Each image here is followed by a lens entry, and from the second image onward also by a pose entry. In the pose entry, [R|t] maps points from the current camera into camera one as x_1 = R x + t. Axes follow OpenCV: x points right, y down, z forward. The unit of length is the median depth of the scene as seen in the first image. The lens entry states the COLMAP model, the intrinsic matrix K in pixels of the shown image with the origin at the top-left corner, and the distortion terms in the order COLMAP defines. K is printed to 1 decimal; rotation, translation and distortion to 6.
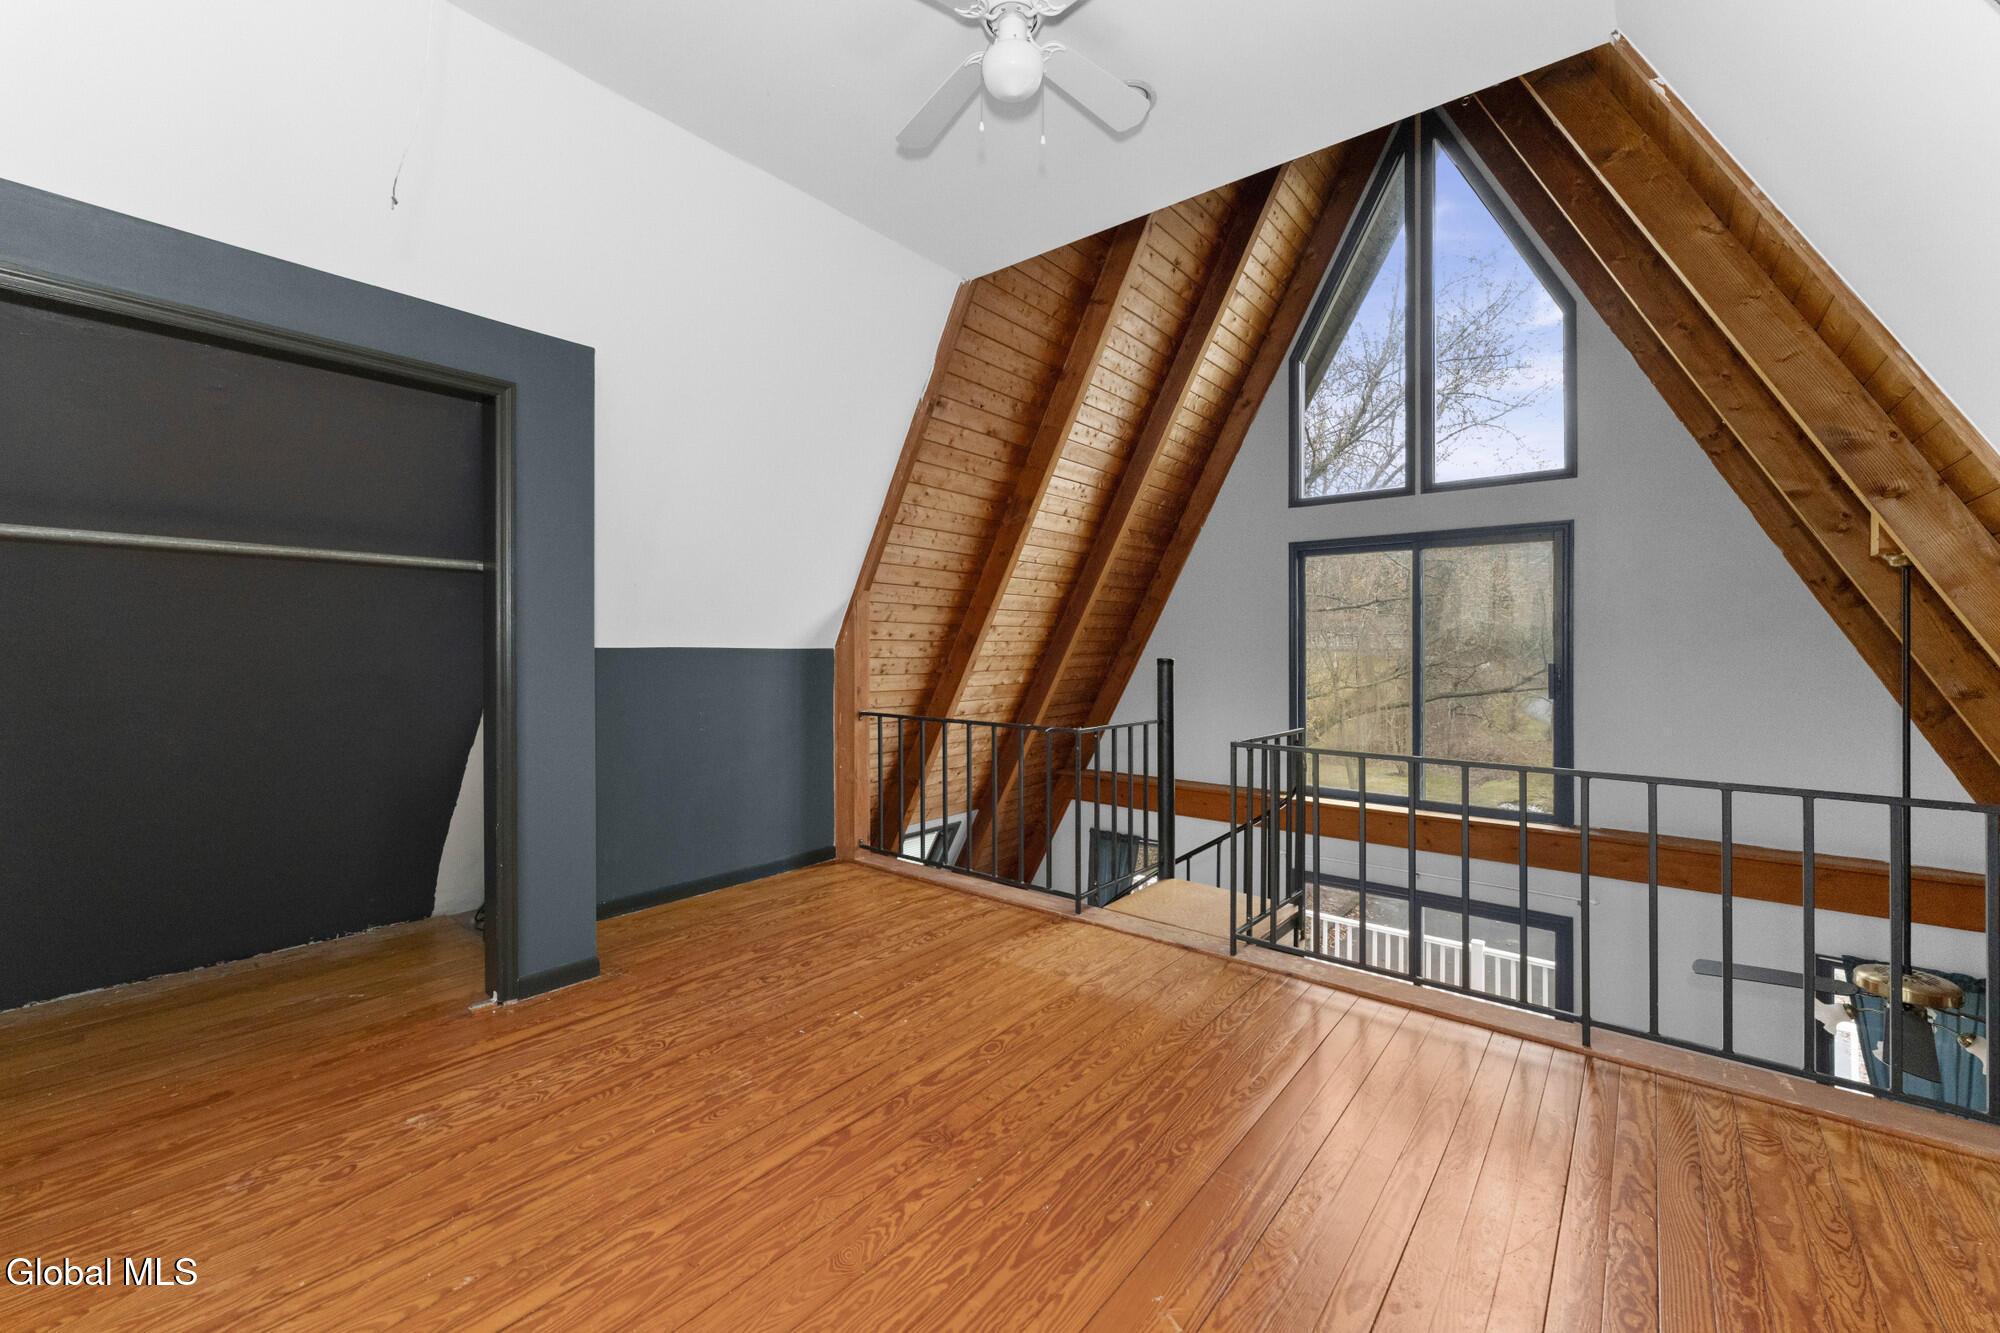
lens RADIAL K [[805.8, 0, 998.6], [0, 805.8, 648.9], [0, 0, 1]] dist [-0.000051, -0.000181]
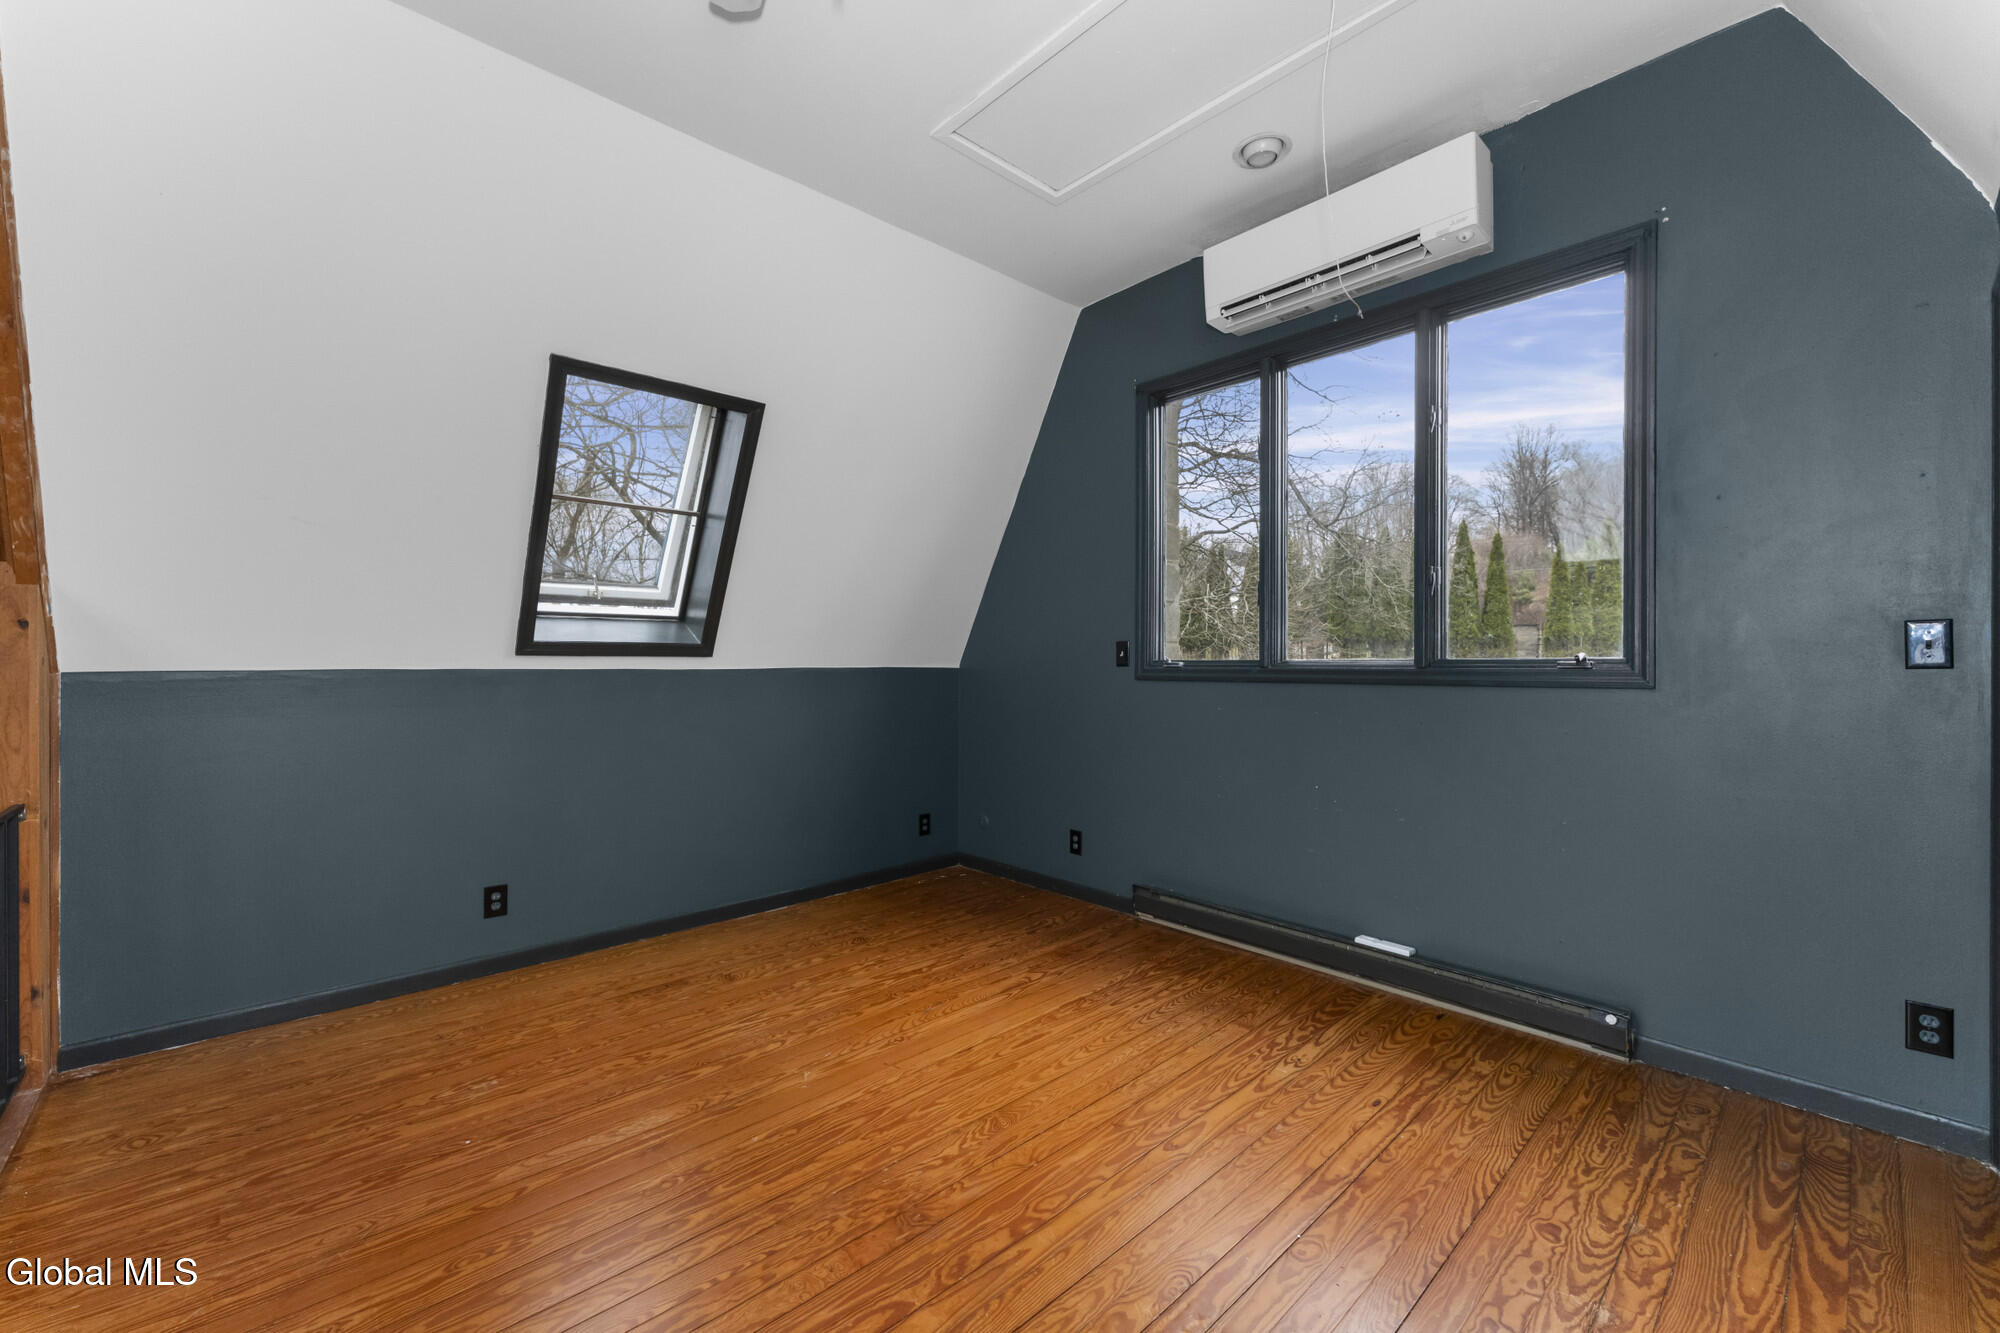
lens RADIAL K [[803.2, 0, 1000.0], [0, 803.2, 666.5], [0, 0, 1]] dist [-0.000655, -0.000279]
pose [[-0.989175, 0.000252, 0.146743, -0.267520], [0.001539, 0.999961, 0.008656, -0.009659], [-0.146735, 0.008789, -0.989137, 1.646124]]
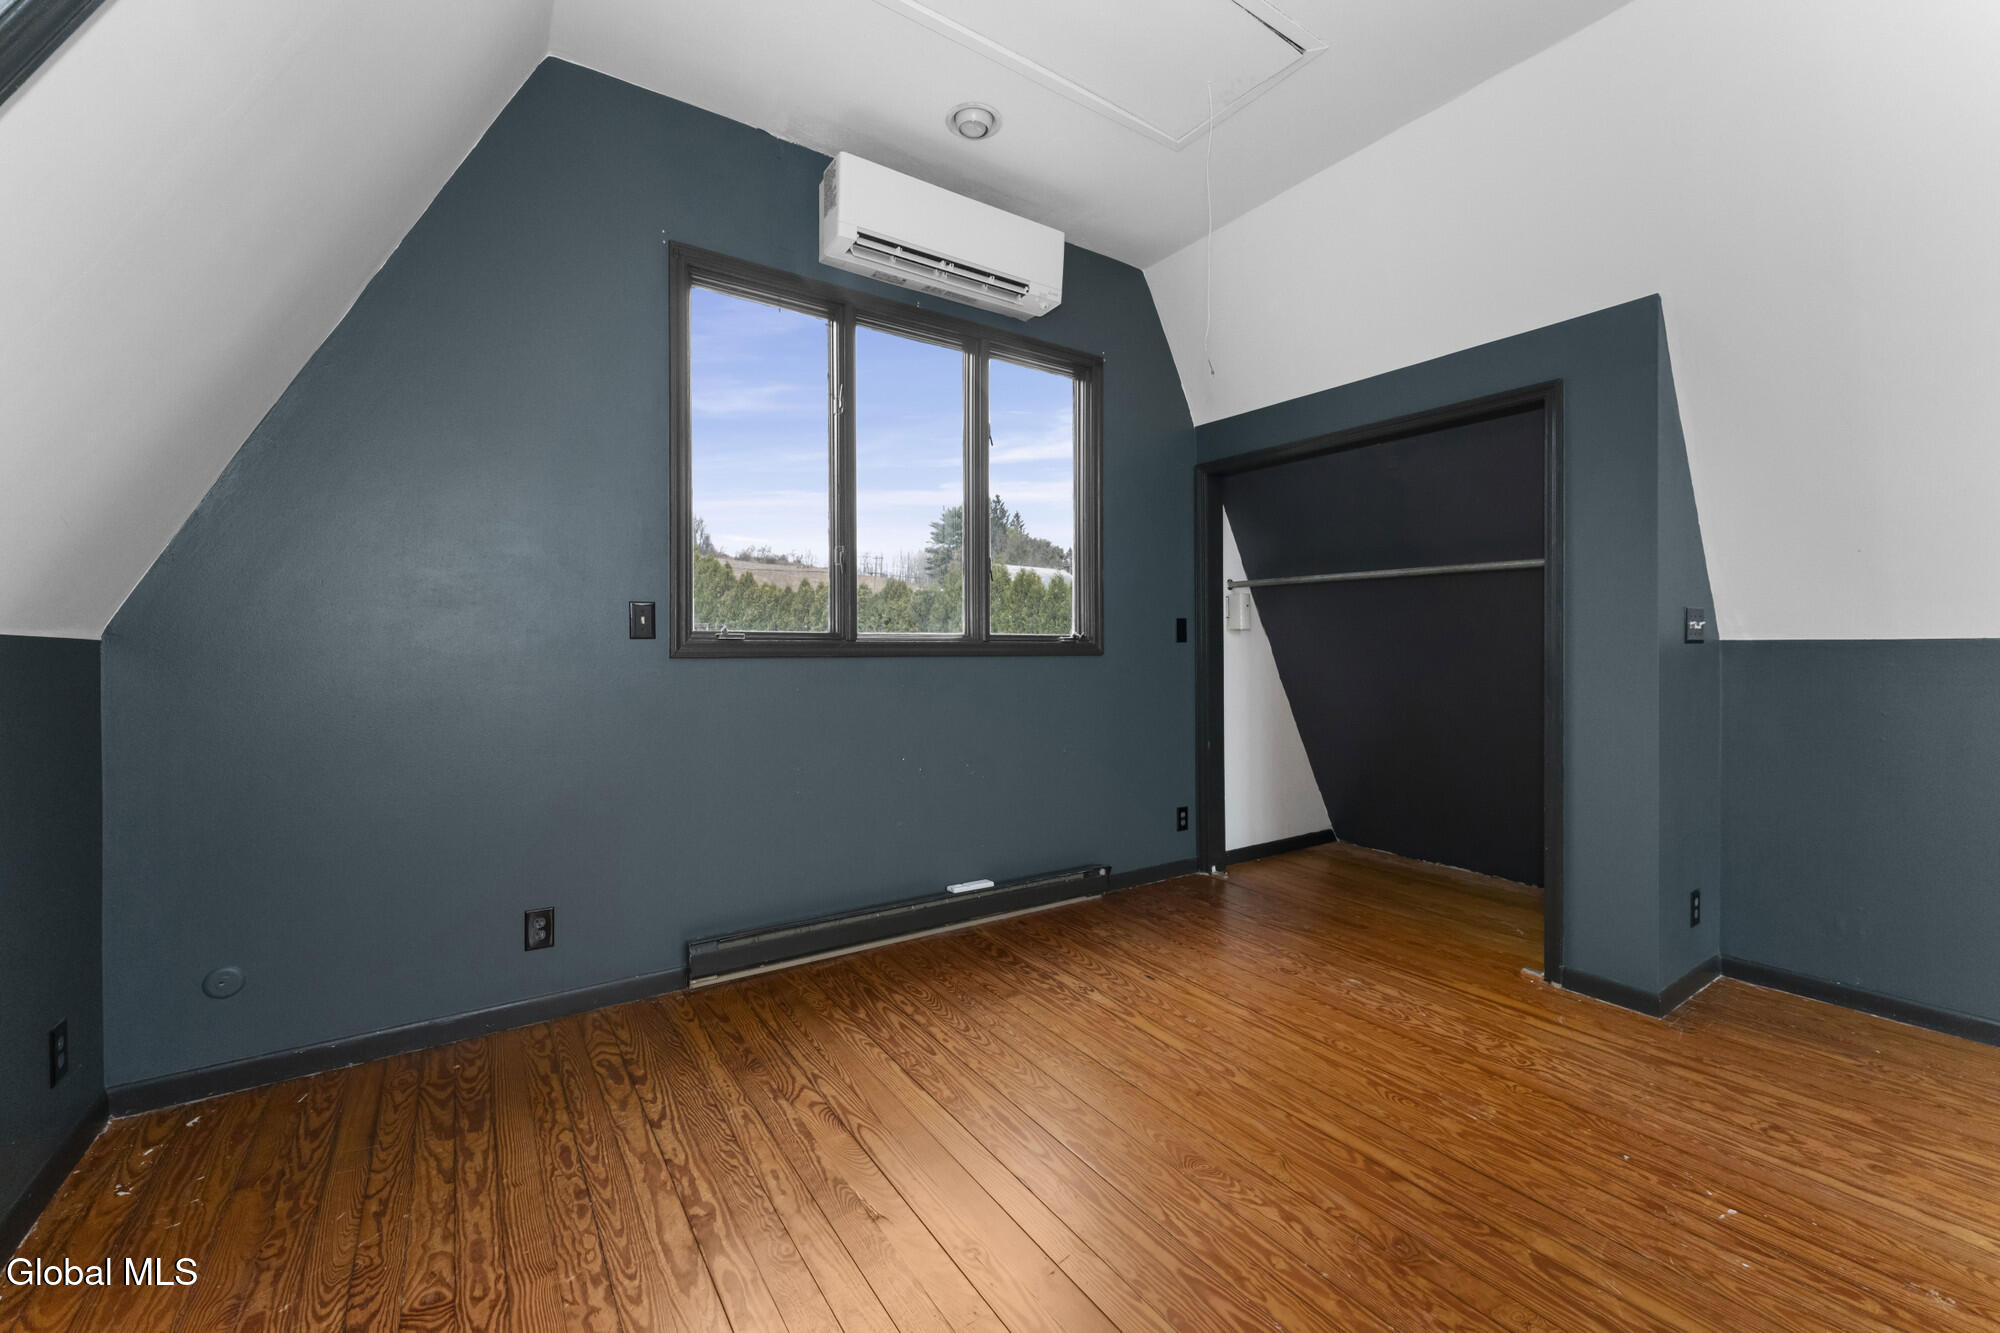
lens RADIAL K [[805.8, 0, 998.6], [0, 805.8, 648.9], [0, 0, 1]] dist [-0.000051, -0.000181]
pose [[-0.289269, 0.002785, -0.957244, 0.702946], [-0.005218, 0.999976, 0.004486, 0.012416], [0.957234, 0.006292, -0.289248, 0.746612]]
